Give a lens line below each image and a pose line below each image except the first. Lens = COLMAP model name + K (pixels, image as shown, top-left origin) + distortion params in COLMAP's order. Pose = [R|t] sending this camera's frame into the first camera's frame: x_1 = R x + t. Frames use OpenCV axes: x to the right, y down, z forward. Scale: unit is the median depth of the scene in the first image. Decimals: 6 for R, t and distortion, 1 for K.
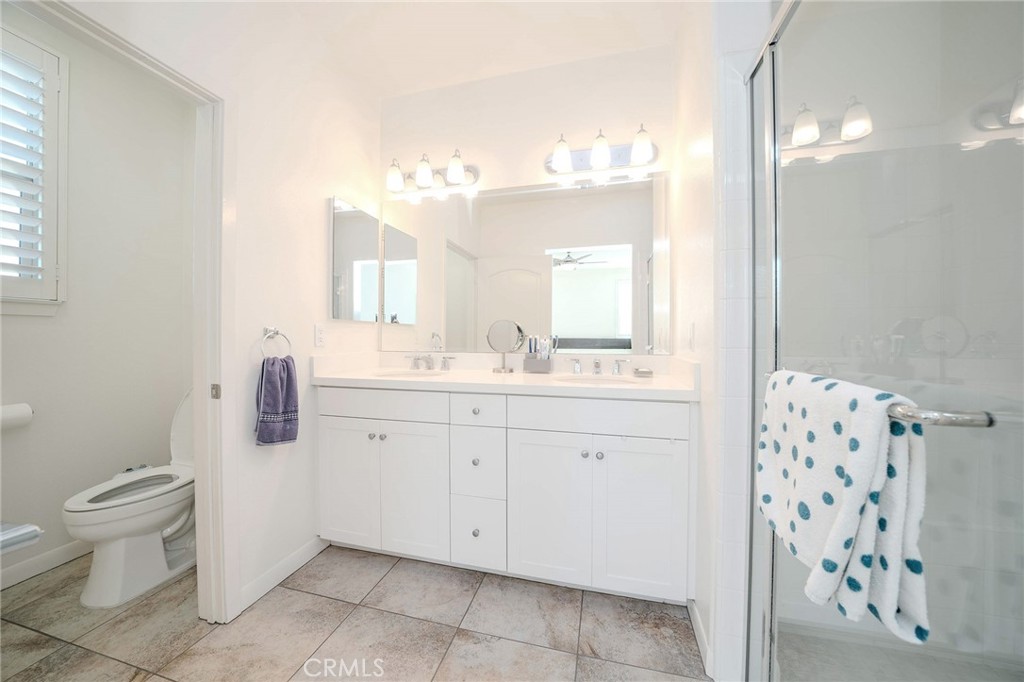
lens RADIAL K [[354.3, 0, 511.6], [0, 354.3, 337.1], [0, 0, 1]] dist [-0.020710, 0.000022]
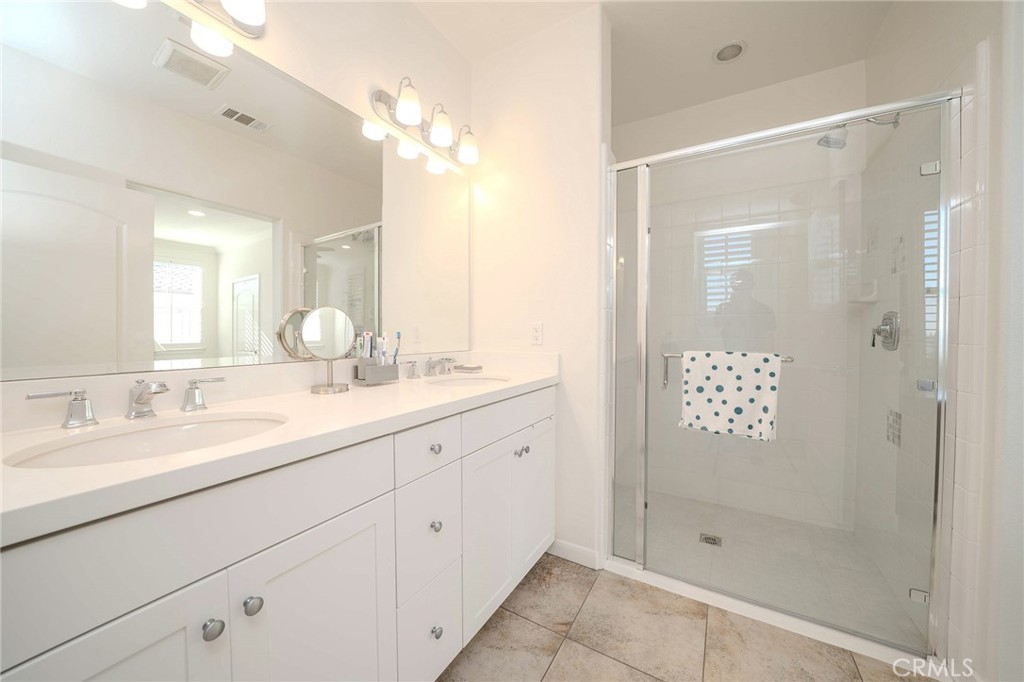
lens RADIAL K [[354.3, 0, 511.6], [0, 354.3, 337.1], [0, 0, 1]] dist [-0.020710, 0.000022]
pose [[0.288836, -0.012121, 0.957302, -0.677574], [0.004077, 0.999926, 0.011431, -0.004565], [-0.957370, 0.000601, 0.288864, 0.674837]]
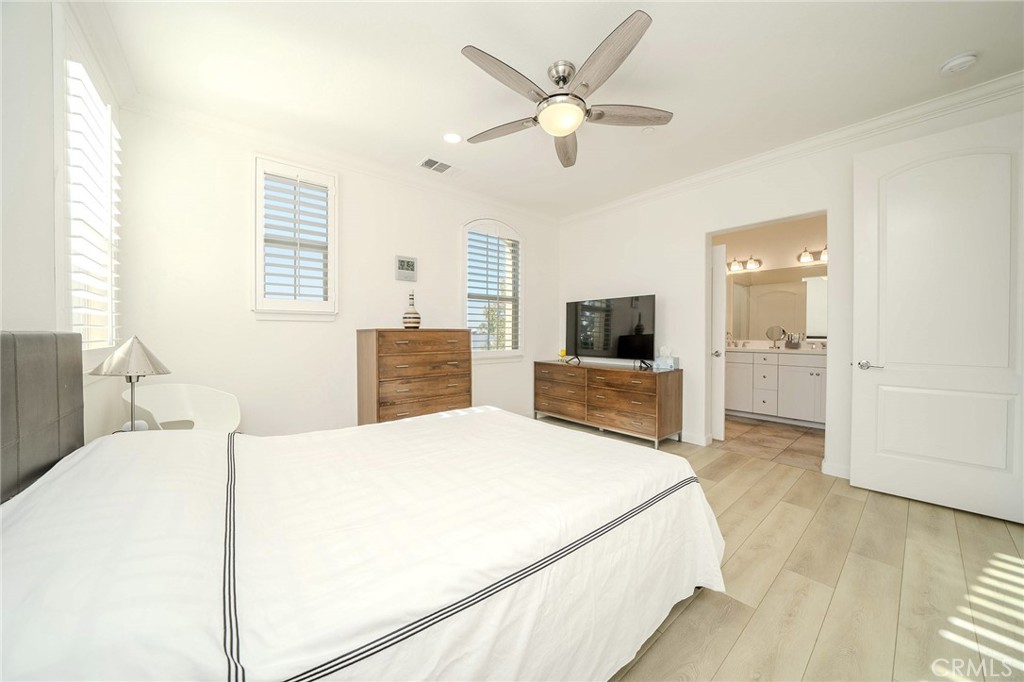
lens RADIAL K [[354.3, 0, 511.6], [0, 354.3, 337.1], [0, 0, 1]] dist [-0.020710, 0.000022]
pose [[0.813473, 0.011501, -0.581489, -0.117678], [-0.009627, 0.999934, 0.006310, 0.032339], [0.581523, 0.000465, 0.813530, -2.447040]]
